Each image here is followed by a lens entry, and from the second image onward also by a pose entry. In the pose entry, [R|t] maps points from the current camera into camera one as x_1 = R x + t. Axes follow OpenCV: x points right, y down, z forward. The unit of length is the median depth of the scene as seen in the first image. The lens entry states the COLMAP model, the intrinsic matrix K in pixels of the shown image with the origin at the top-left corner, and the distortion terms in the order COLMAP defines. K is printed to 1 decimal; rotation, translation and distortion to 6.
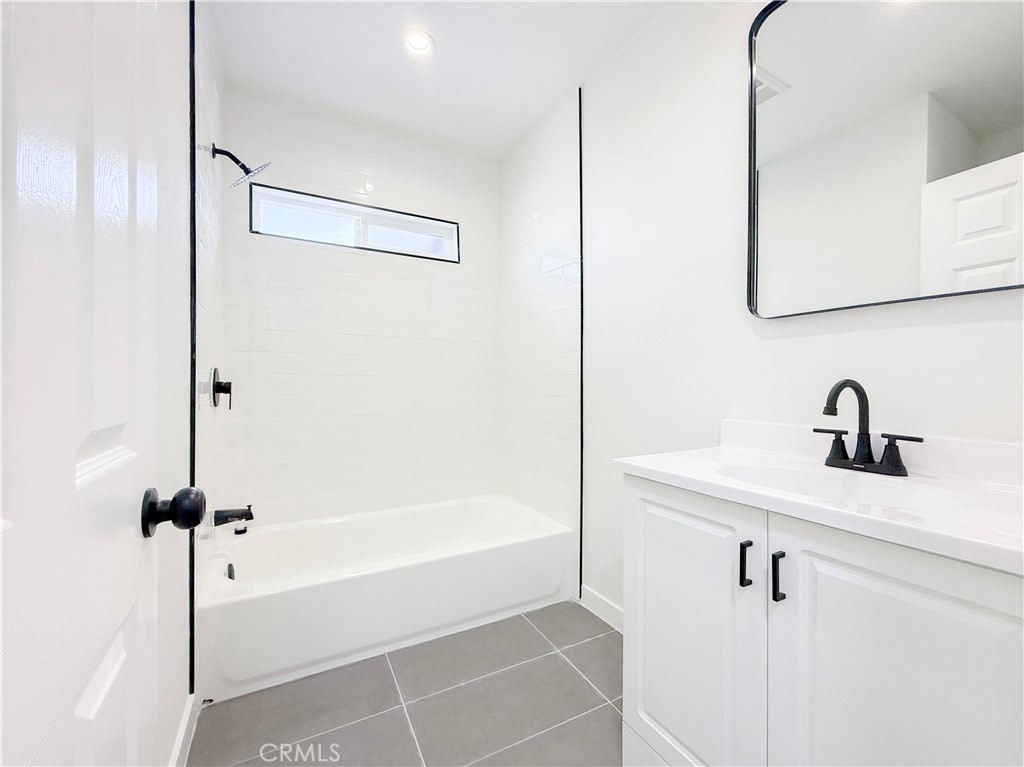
lens RADIAL K [[412.9, 0, 506.0], [0, 412.9, 382.2], [0, 0, 1]] dist [0.000296, 0.001615]
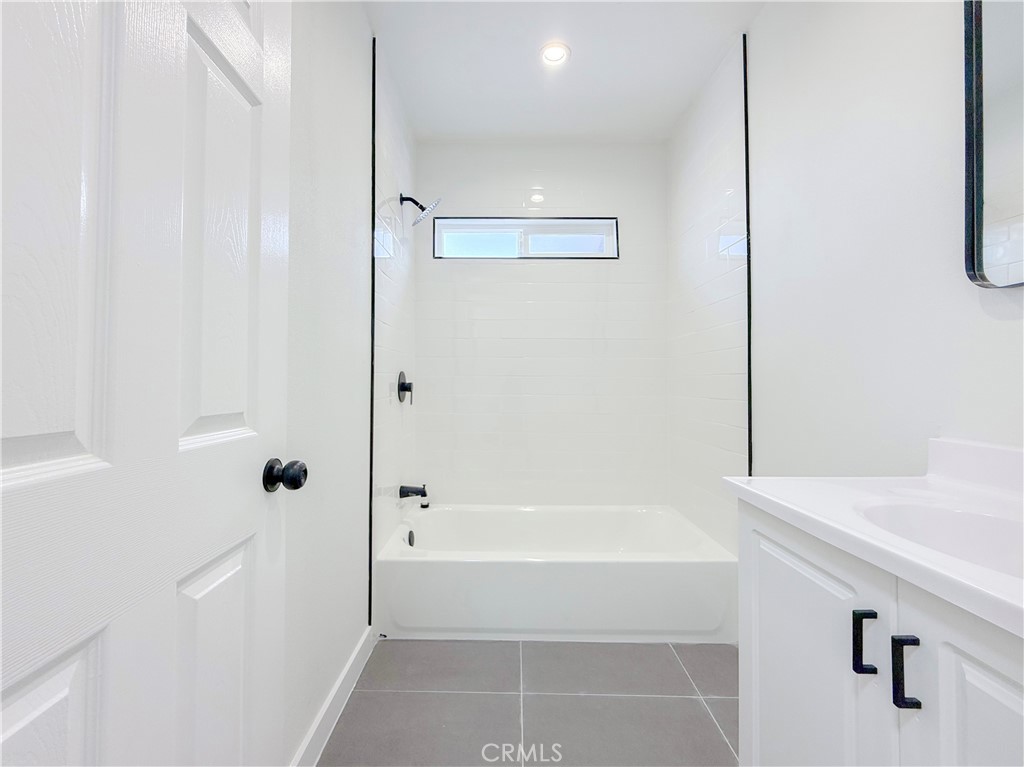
lens RADIAL K [[412.9, 0, 487.8], [0, 412.9, 375.2], [0, 0, 1]] dist [0.000296, 0.001615]
pose [[0.882072, -0.006793, -0.471065, 0.116275], [-0.001164, 0.999862, -0.016598, -0.002133], [0.471112, 0.015189, 0.881942, 0.020216]]
